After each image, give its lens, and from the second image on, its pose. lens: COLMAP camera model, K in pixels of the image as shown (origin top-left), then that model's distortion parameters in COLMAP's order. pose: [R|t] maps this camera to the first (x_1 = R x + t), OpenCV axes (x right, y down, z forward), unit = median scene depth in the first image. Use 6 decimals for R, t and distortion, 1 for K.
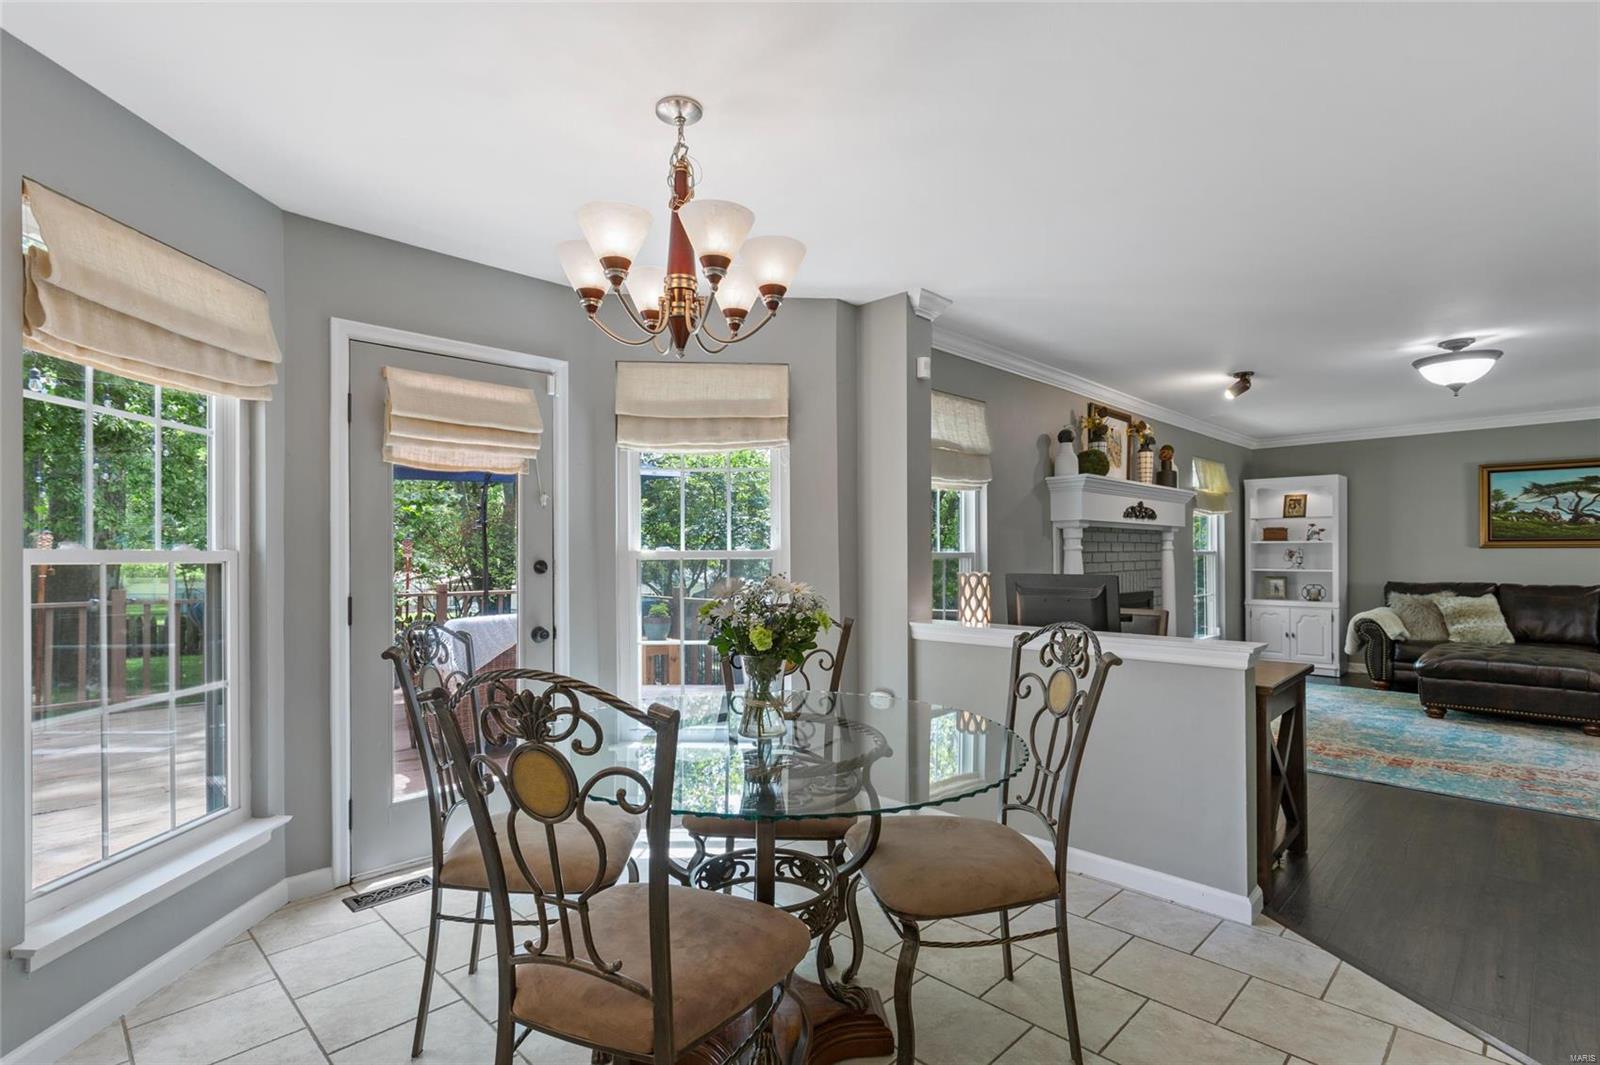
lens RADIAL K [[761.5, 0, 797.7], [0, 761.5, 550.7], [0, 0, 1]] dist [0.001019, 0.000245]
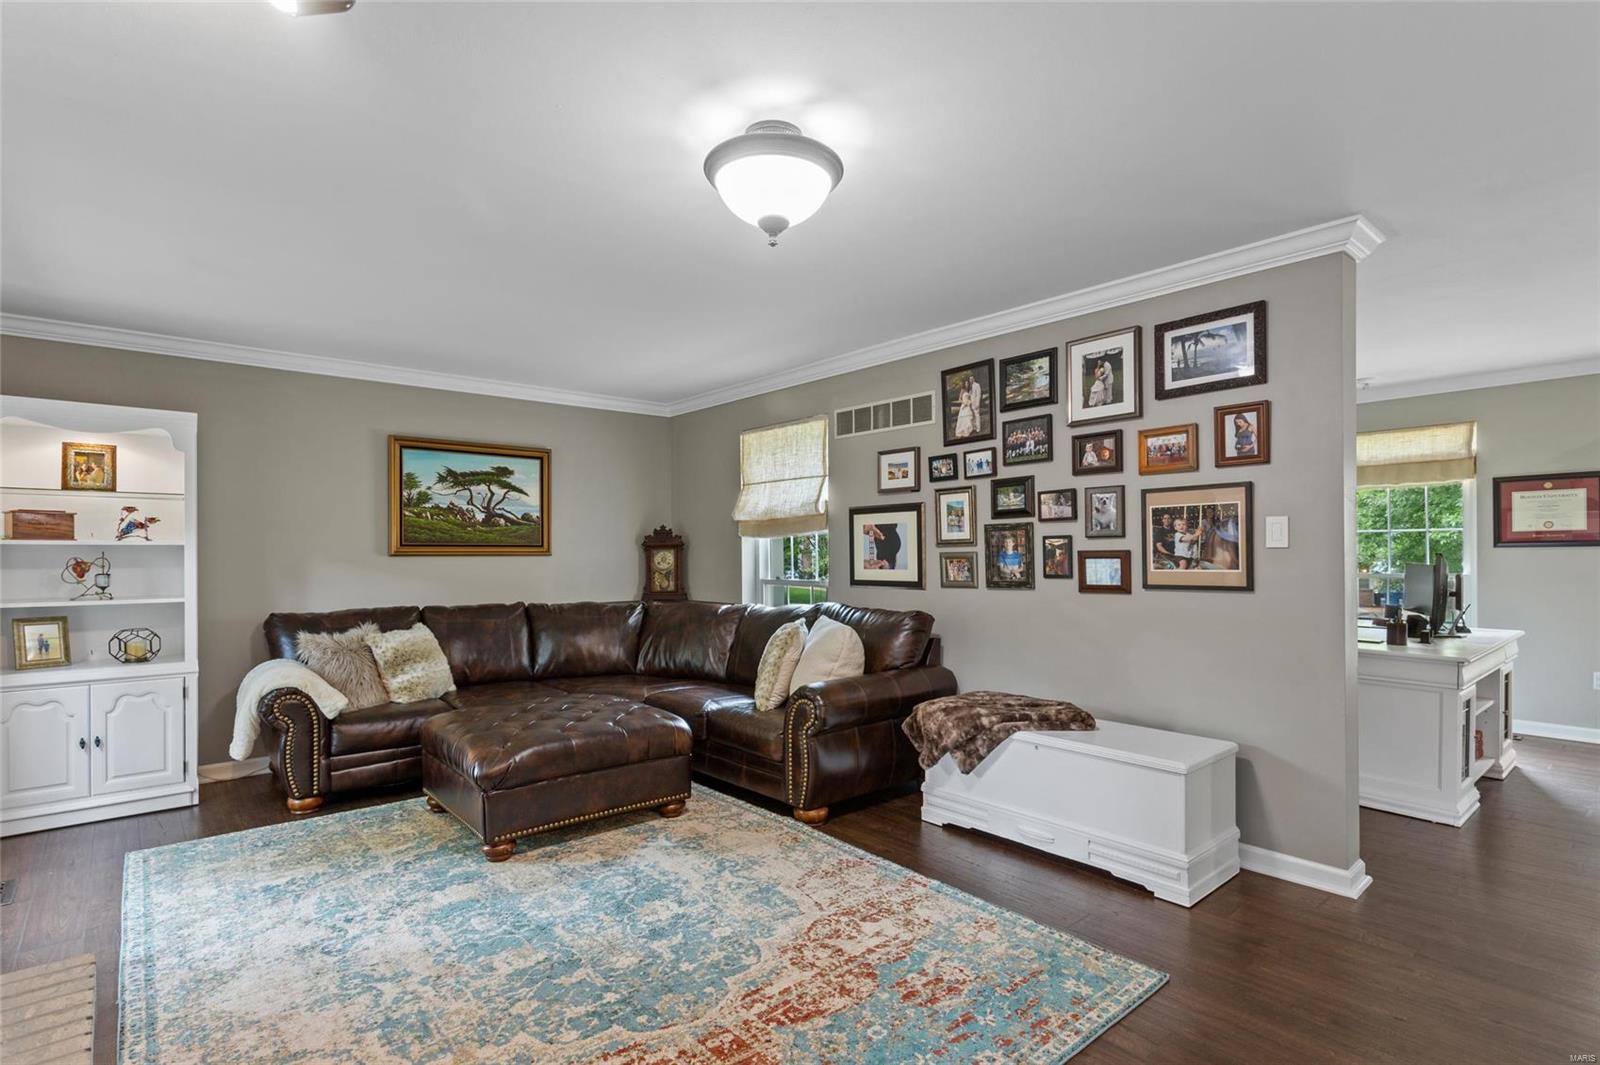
lens RADIAL K [[784.1, 0, 789.7], [0, 784.1, 555.7], [0, 0, 1]] dist [0.000401, 0.000984]
pose [[0.079830, 0.002229, 0.996806, 0.260996], [0.002970, 0.999993, -0.002474, -0.001116], [-0.996804, 0.003158, 0.079823, 0.691512]]
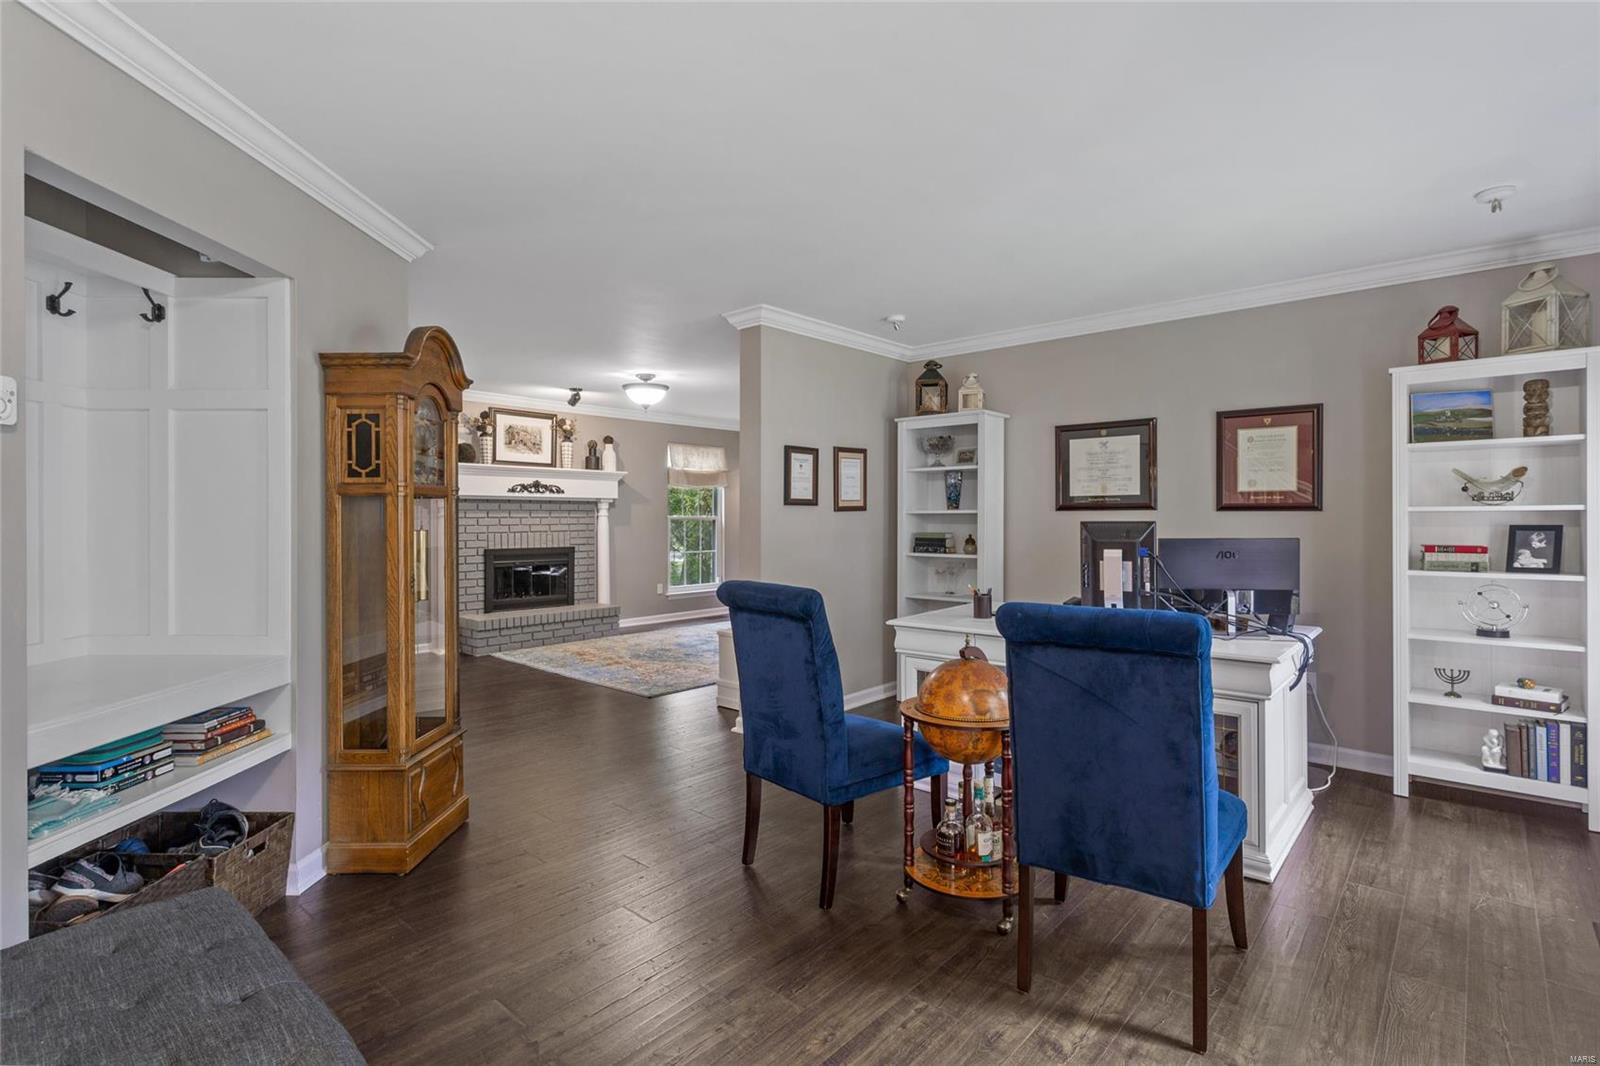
lens RADIAL K [[768.7, 0, 790.5], [0, 768.7, 520.9], [0, 0, 1]] dist [0.001162, 0.001584]
pose [[0.998607, 0.005036, 0.052524, 0.774240], [-0.005586, 0.999931, 0.010313, -0.008510], [-0.052468, -0.010592, 0.998566, -0.356830]]
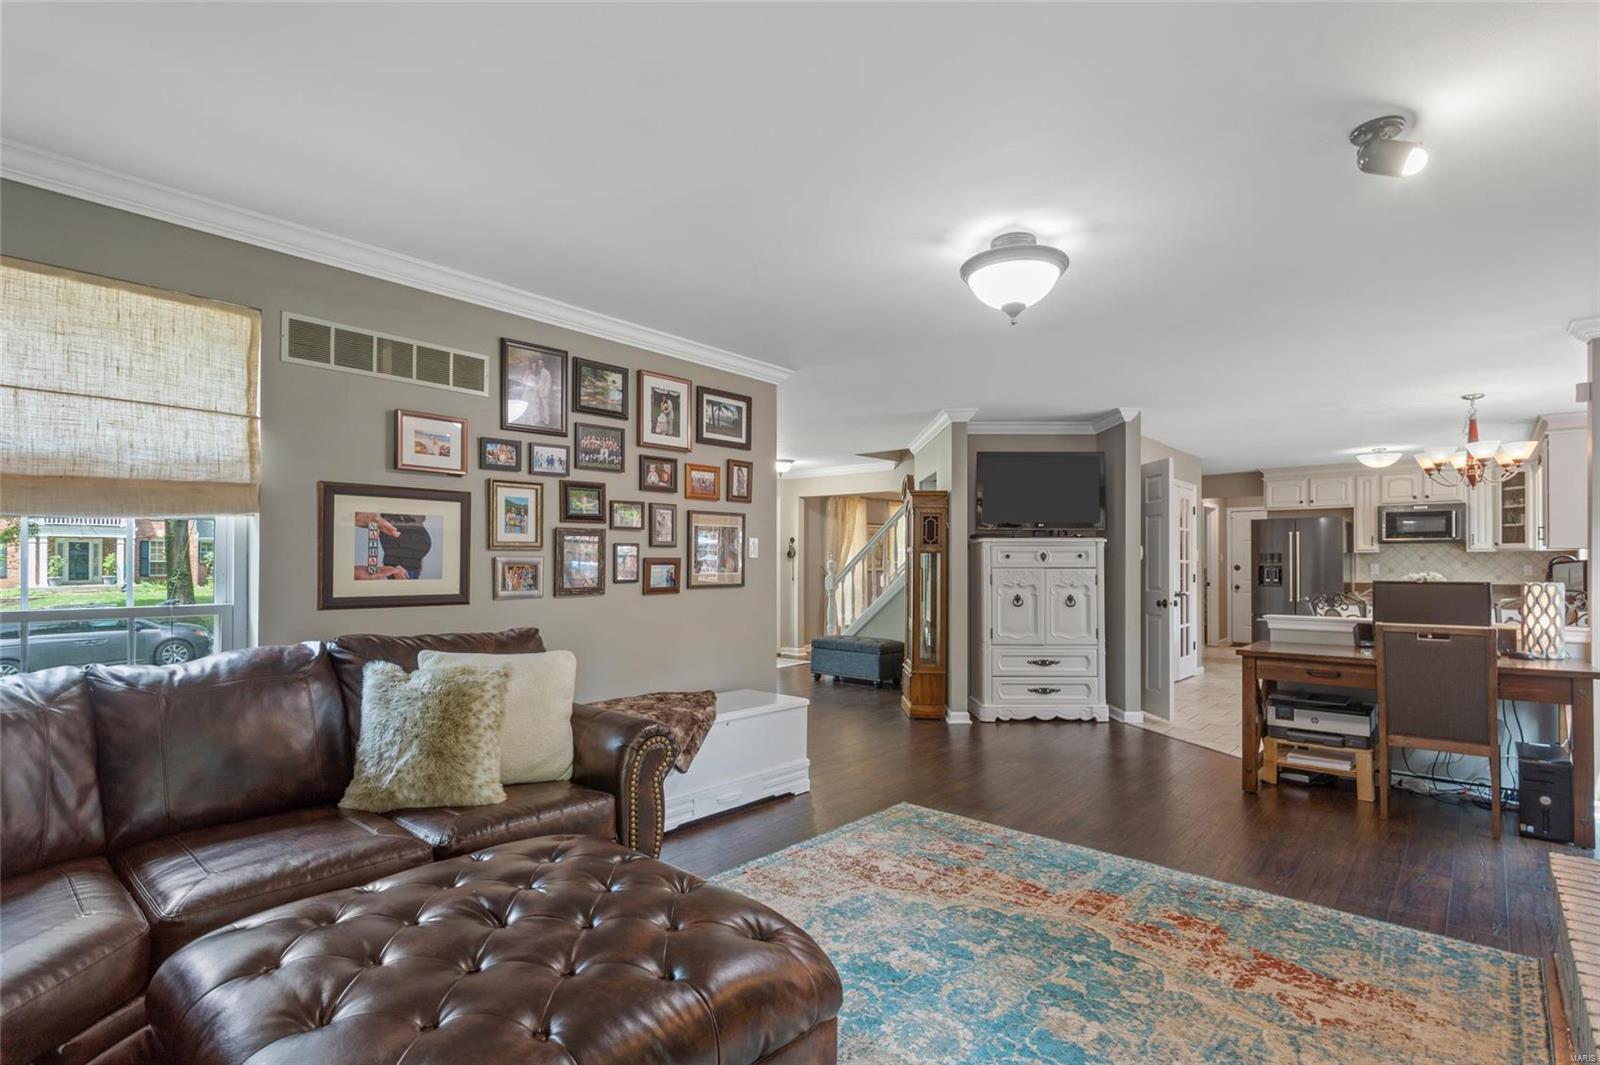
lens RADIAL K [[776.4, 0, 796.7], [0, 776.4, 561.8], [0, 0, 1]] dist [0.003319, 0.000855]
pose [[-0.998151, 0.001894, -0.060748, 0.793088], [0.002308, 0.999975, -0.006755, 0.002609], [0.060733, -0.006883, -0.998130, 1.200183]]
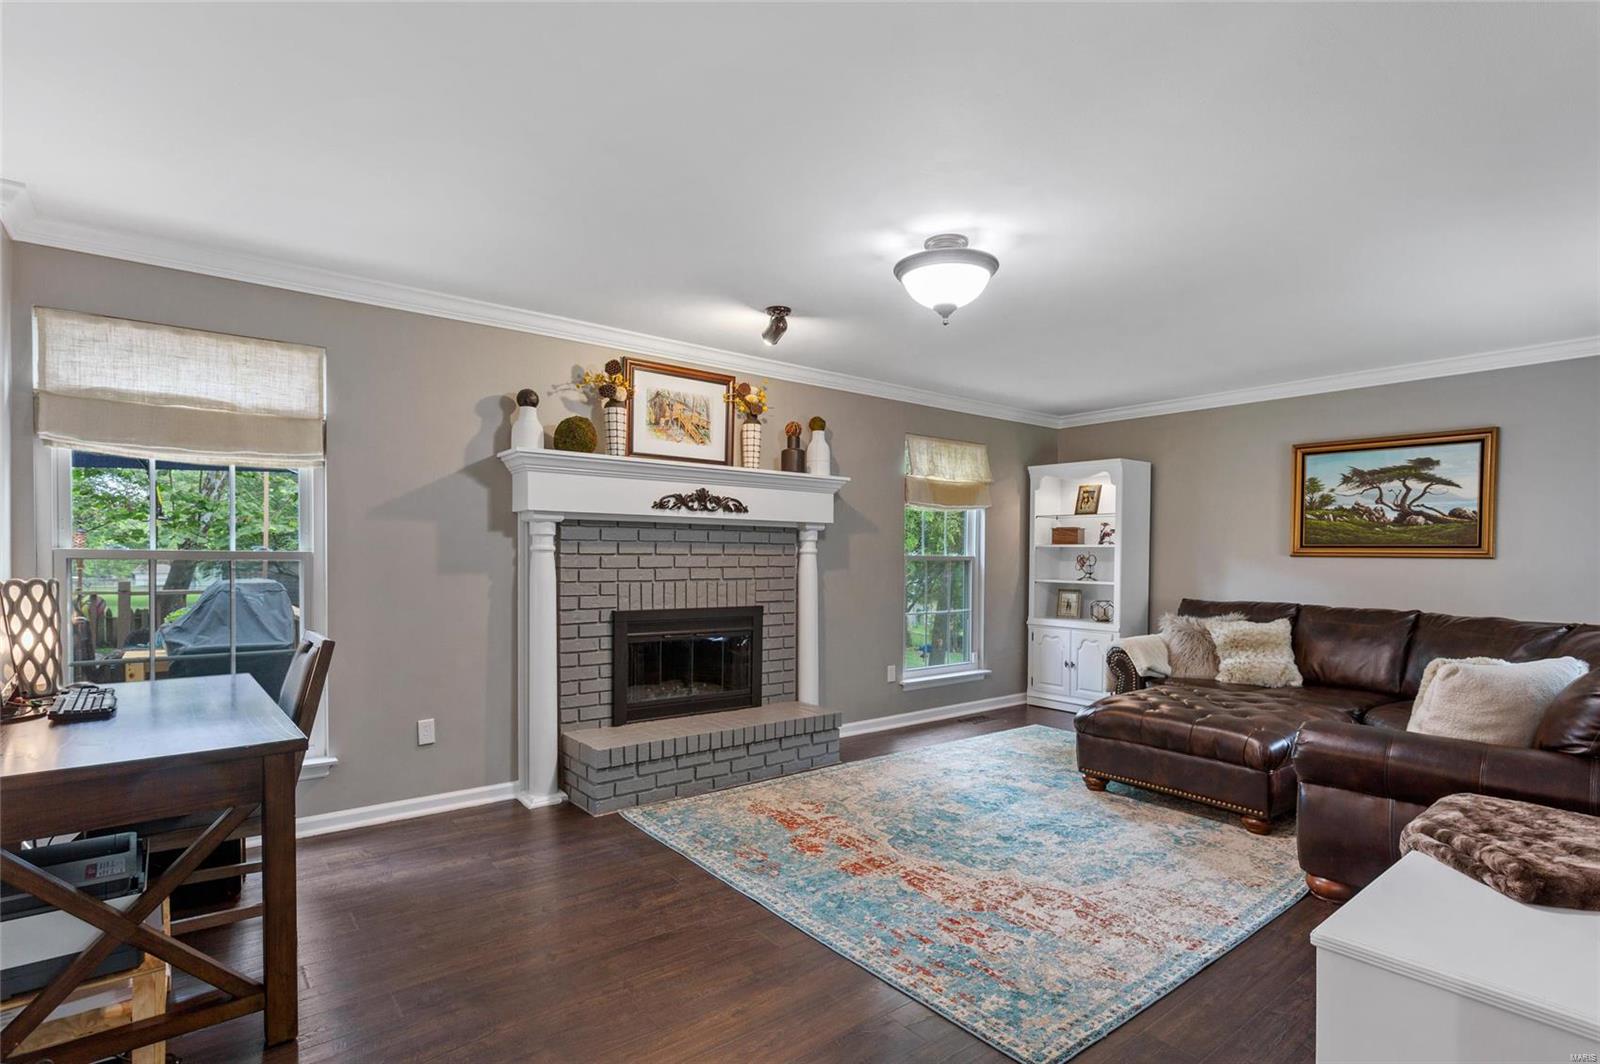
lens RADIAL K [[787.6, 0, 808.7], [0, 787.6, 571.4], [0, 0, 1]] dist [0.000846, 0.000493]
pose [[0.994422, 0.015336, -0.104354, 0.597379], [-0.012696, 0.999583, 0.025917, -0.003519], [0.104708, -0.024448, 0.994202, 0.216832]]
